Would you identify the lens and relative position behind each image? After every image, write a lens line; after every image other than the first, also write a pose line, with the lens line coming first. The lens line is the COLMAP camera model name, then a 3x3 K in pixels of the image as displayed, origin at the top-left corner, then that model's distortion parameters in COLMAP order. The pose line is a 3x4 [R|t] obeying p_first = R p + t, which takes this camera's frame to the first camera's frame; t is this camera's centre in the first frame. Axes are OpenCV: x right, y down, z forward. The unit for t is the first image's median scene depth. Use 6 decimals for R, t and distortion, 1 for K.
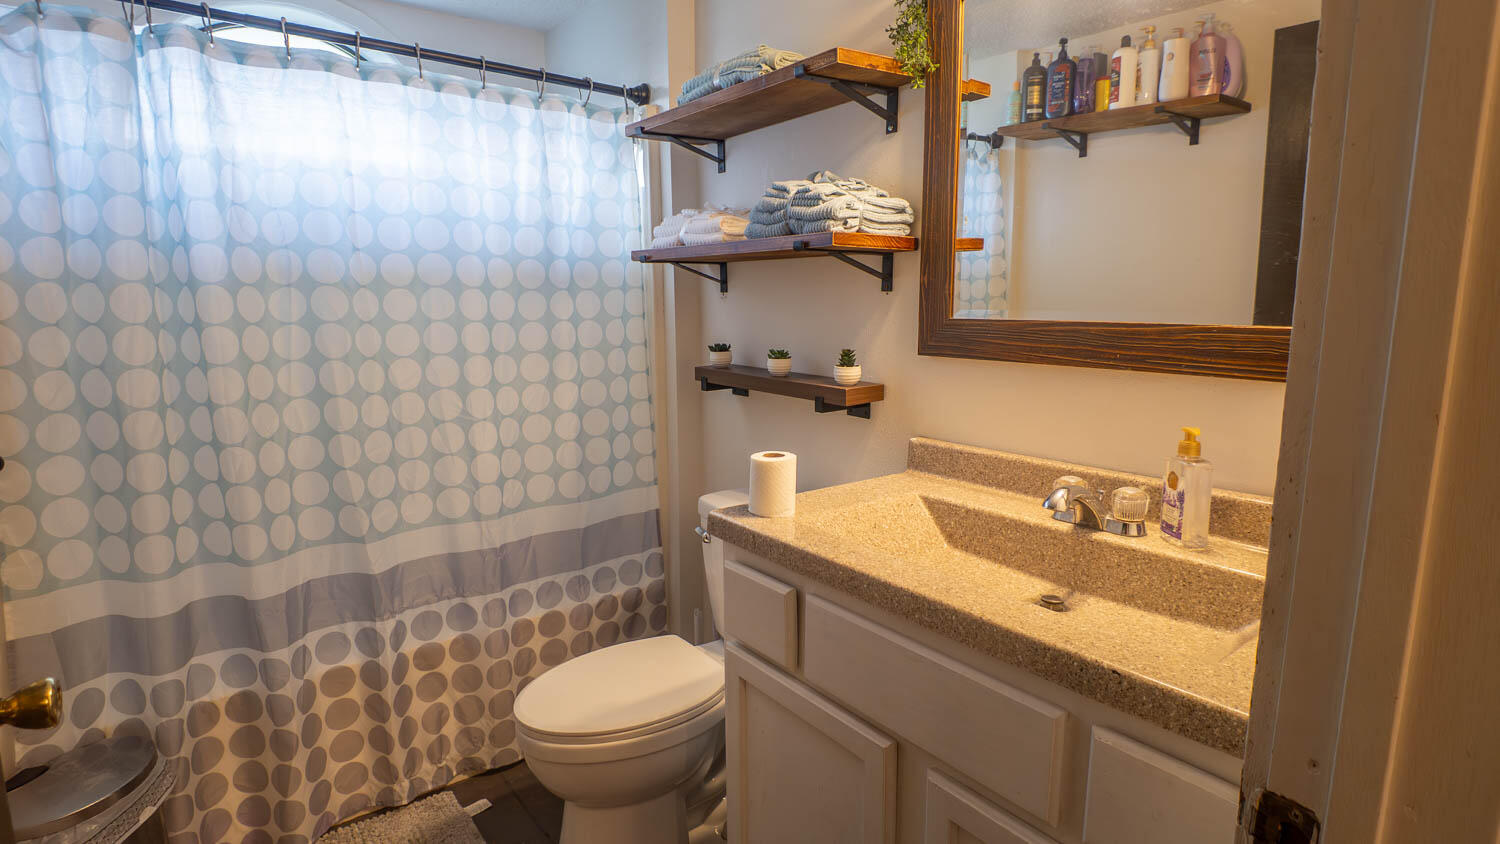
lens RADIAL K [[774.3, 0, 750.2], [0, 774.3, 422.6], [0, 0, 1]] dist [0.007024, -0.018487]
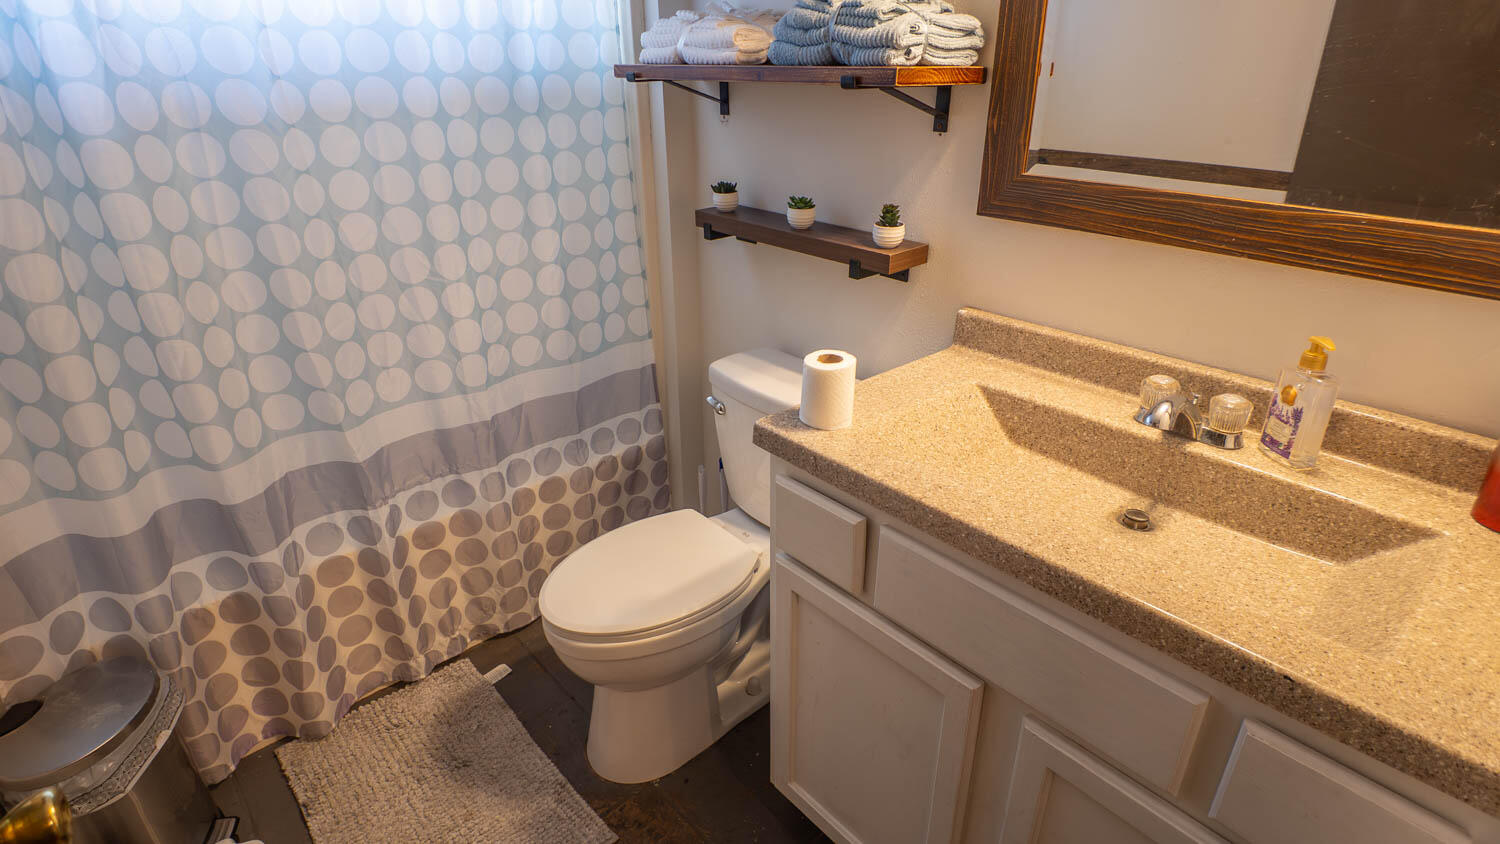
lens RADIAL K [[774.3, 0, 749.5], [0, 774.3, 424.5], [0, 0, 1]] dist [0.007024, -0.018487]
pose [[0.997266, -0.031856, 0.066677, -0.093668], [0.012031, 0.960261, 0.278844, -0.100167], [-0.072911, -0.277279, 0.958019, 0.117679]]
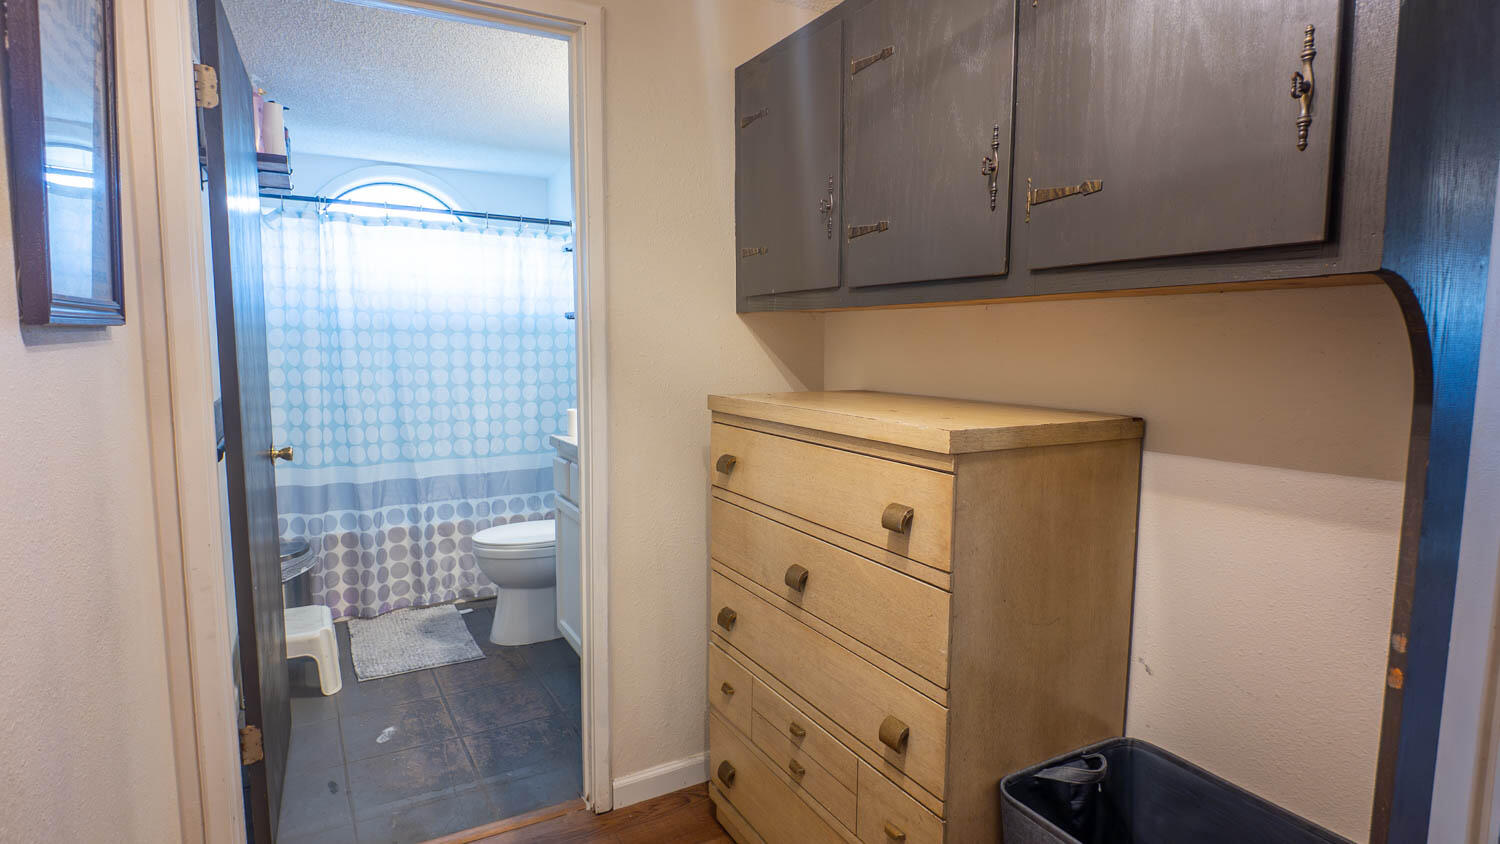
lens RADIAL K [[774.3, 0, 761.7], [0, 774.3, 422.4], [0, 0, 1]] dist [0.007024, -0.018487]
pose [[0.992521, 0.022354, -0.120007, 0.630722], [-0.028980, 0.998134, -0.053755, 0.141936], [0.118582, 0.056831, 0.991317, -0.870404]]
